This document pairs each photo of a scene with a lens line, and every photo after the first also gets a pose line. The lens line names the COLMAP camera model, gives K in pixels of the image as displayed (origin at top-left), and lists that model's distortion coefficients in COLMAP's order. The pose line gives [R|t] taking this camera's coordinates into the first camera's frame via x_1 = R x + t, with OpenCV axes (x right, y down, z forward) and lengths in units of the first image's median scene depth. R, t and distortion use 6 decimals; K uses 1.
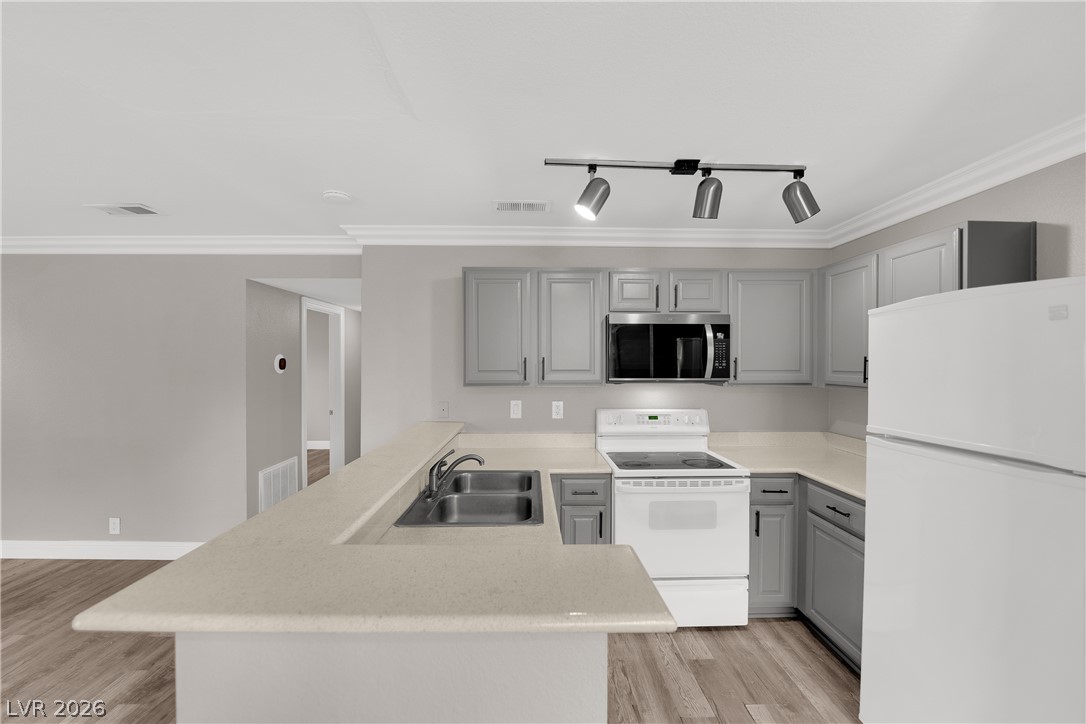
lens RADIAL K [[437.3, 0, 538.5], [0, 437.3, 363.8], [0, 0, 1]] dist [-0.008355, -0.004065]
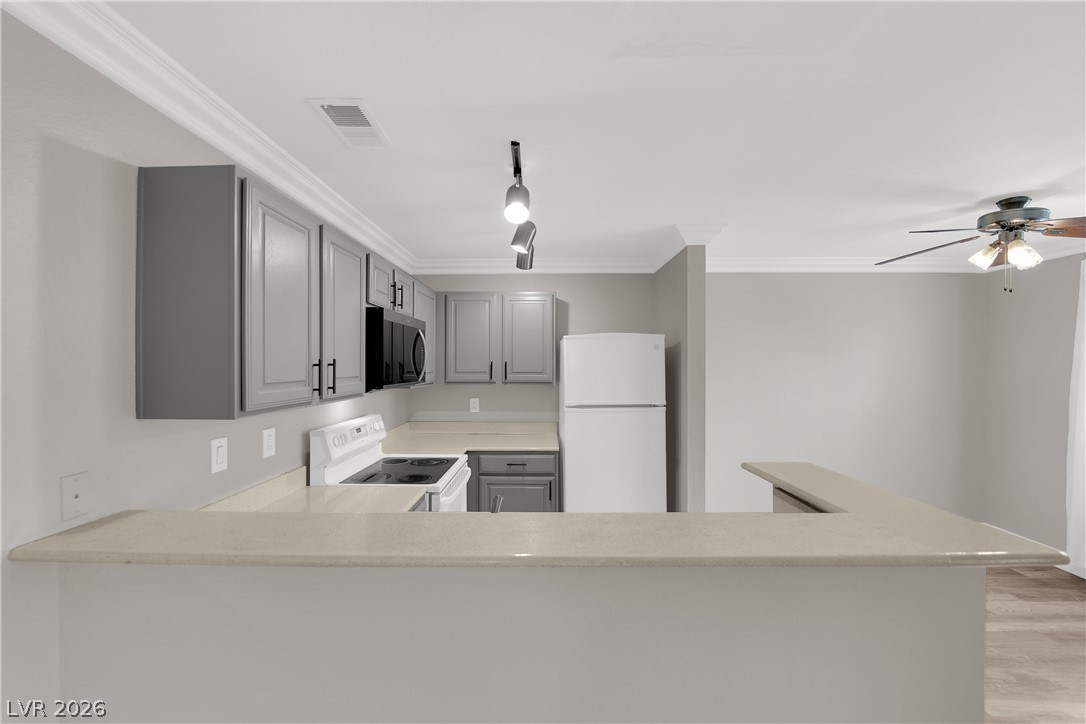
lens RADIAL K [[437.3, 0, 537.0], [0, 437.3, 363.7], [0, 0, 1]] dist [-0.008355, -0.004065]
pose [[0.044976, 0.001147, 0.998987, -0.631830], [0.001955, 0.999997, -0.001237, -0.006664], [-0.998986, 0.002008, 0.044973, 0.661537]]
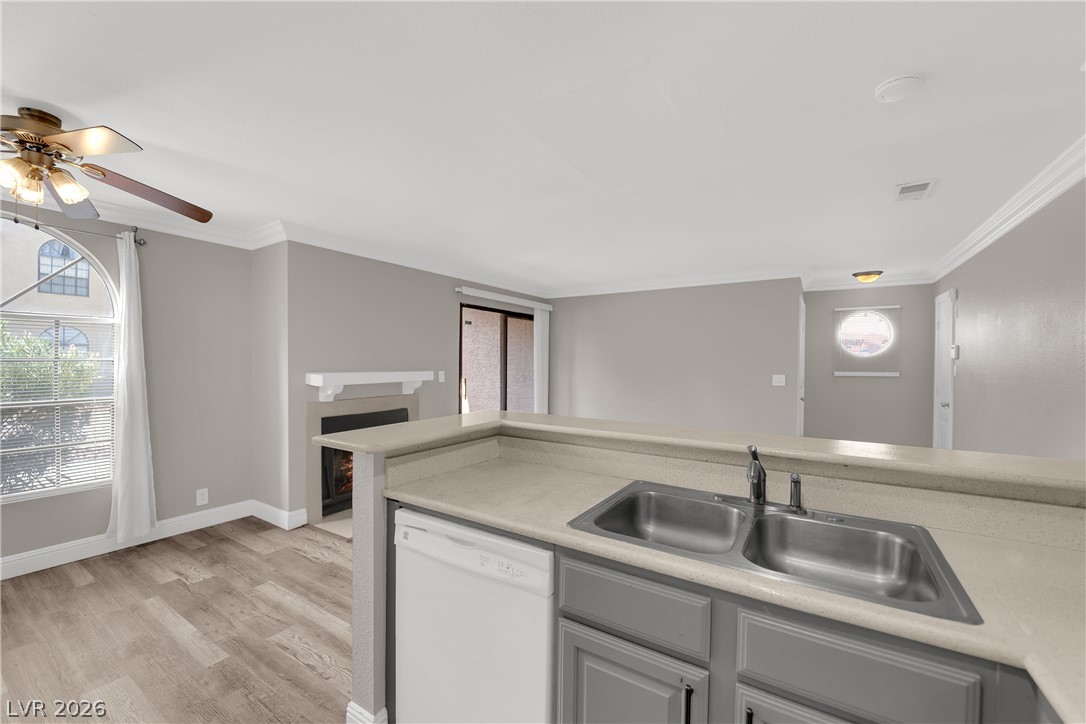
lens RADIAL K [[437.3, 0, 535.9], [0, 437.3, 362.8], [0, 0, 1]] dist [-0.008355, -0.004065]
pose [[-0.560487, -0.002670, -0.828159, 0.377491], [-0.011692, 0.999921, 0.004690, 0.052777], [0.828081, 0.012312, -0.560474, 0.795585]]
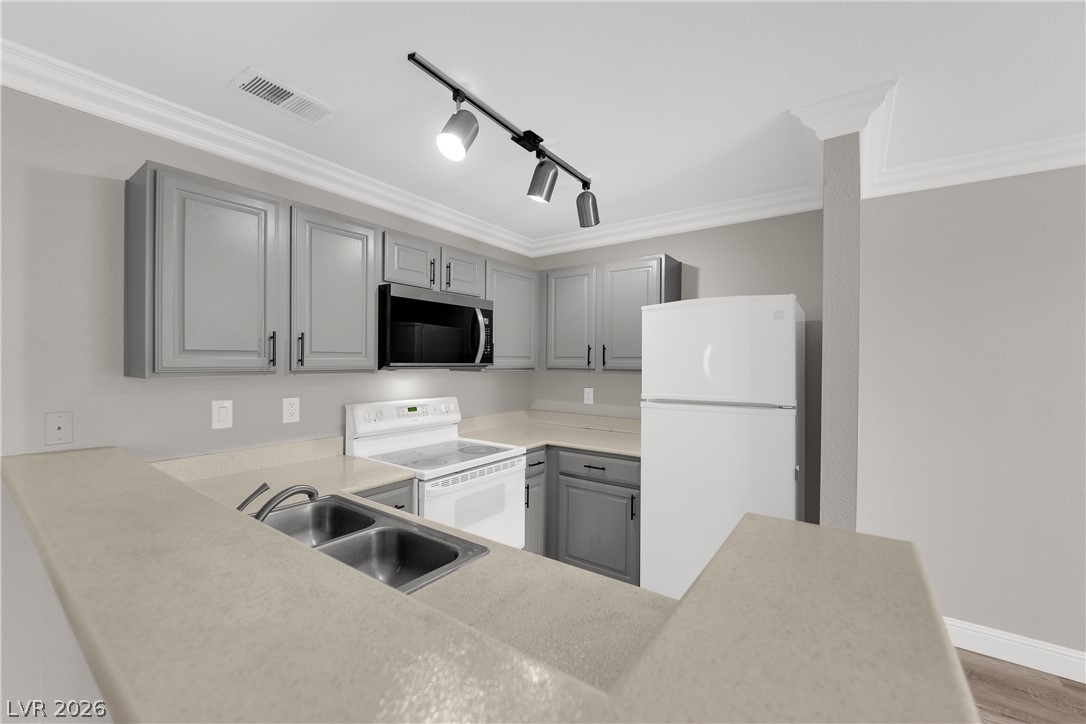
lens RADIAL K [[437.3, 0, 539.6], [0, 437.3, 363.6], [0, 0, 1]] dist [-0.008355, -0.004065]
pose [[0.606170, 0.000352, 0.795335, -0.307406], [-0.004493, 0.999985, 0.002982, 0.029750], [-0.795322, -0.005381, 0.606163, 0.285044]]
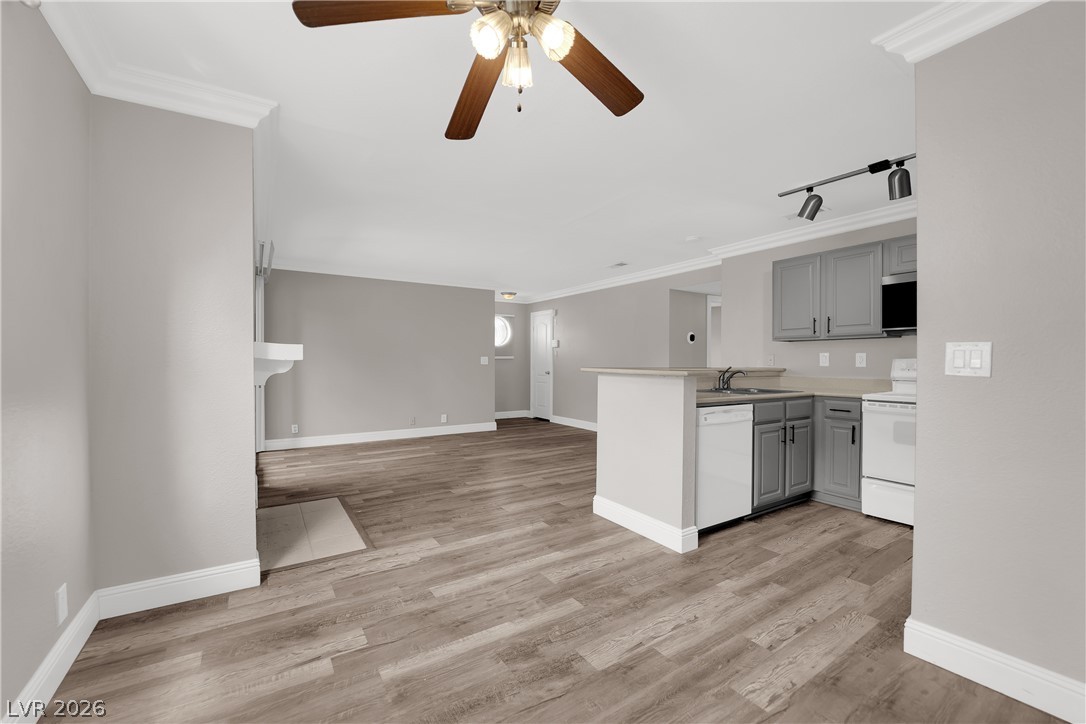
lens RADIAL K [[437.3, 0, 538.6], [0, 437.3, 362.9], [0, 0, 1]] dist [-0.008355, -0.004065]
pose [[0.526186, 0.003274, -0.850363, 0.686994], [-0.007491, 0.999972, -0.000786, 0.136346], [0.850336, 0.006784, 0.526196, -0.478052]]
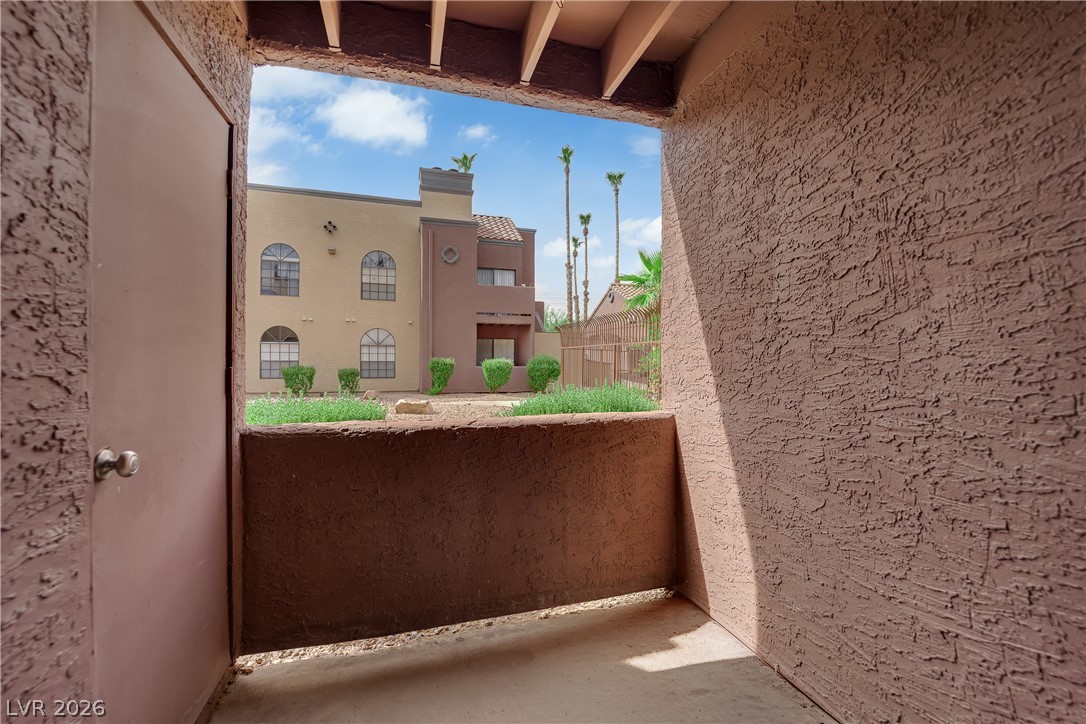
lens RADIAL K [[437.3, 0, 546.1], [0, 437.3, 366.3], [0, 0, 1]] dist [-0.008355, -0.004065]
pose [[-0.959182, -0.001925, -0.282784, -1.186107], [-0.005056, 0.999934, 0.010344, 0.132223], [0.282746, 0.011352, -0.959128, -0.519277]]
